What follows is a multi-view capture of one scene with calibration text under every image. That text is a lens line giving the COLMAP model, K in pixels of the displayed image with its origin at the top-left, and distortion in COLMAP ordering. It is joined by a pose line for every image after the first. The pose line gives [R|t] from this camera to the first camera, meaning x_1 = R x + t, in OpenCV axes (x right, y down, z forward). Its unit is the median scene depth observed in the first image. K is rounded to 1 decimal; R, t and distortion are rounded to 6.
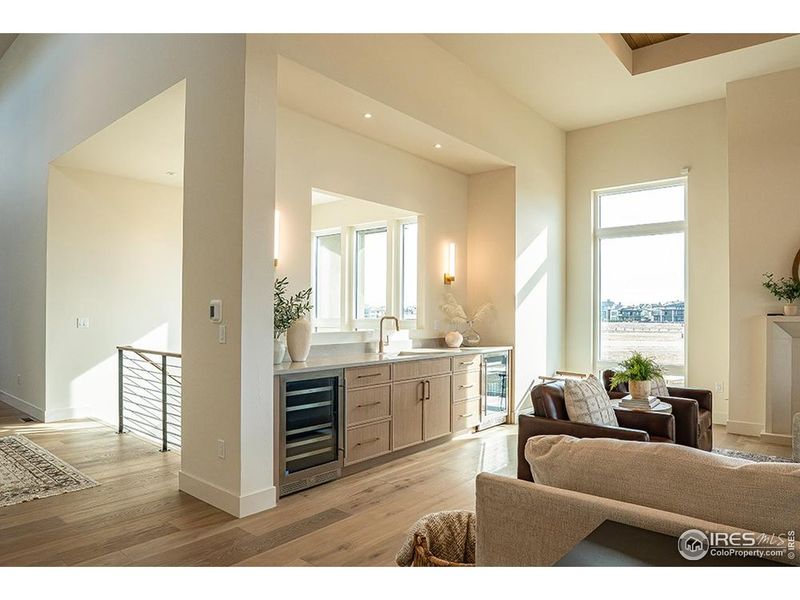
lens RADIAL K [[507.3, 0, 398.9], [0, 507.3, 304.5], [0, 0, 1]] dist [0.007549, 0.001318]
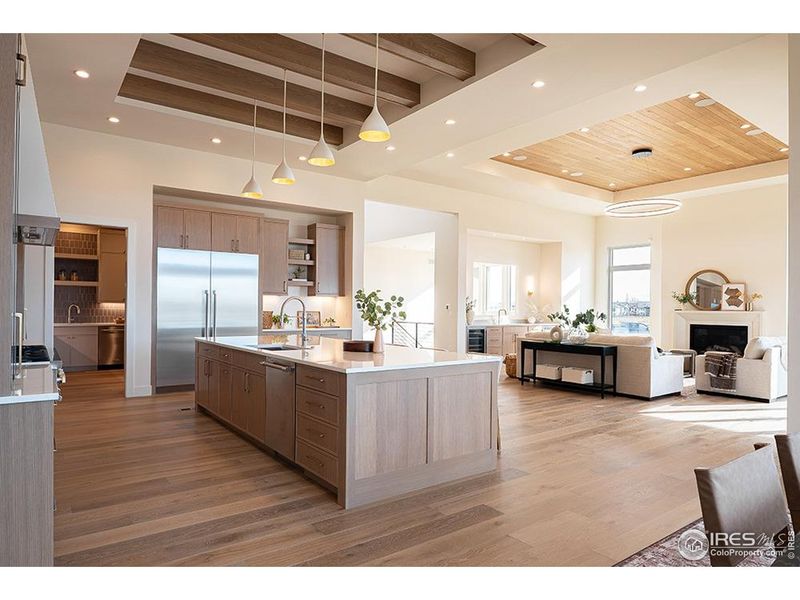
lens RADIAL K [[507.3, 0, 399.9], [0, 507.3, 305.8], [0, 0, 1]] dist [0.007549, 0.001318]
pose [[0.975256, 0.005509, -0.221011, 0.050610], [-0.002957, 0.999925, 0.011874, -0.029797], [0.221060, -0.010927, 0.975199, -1.946693]]
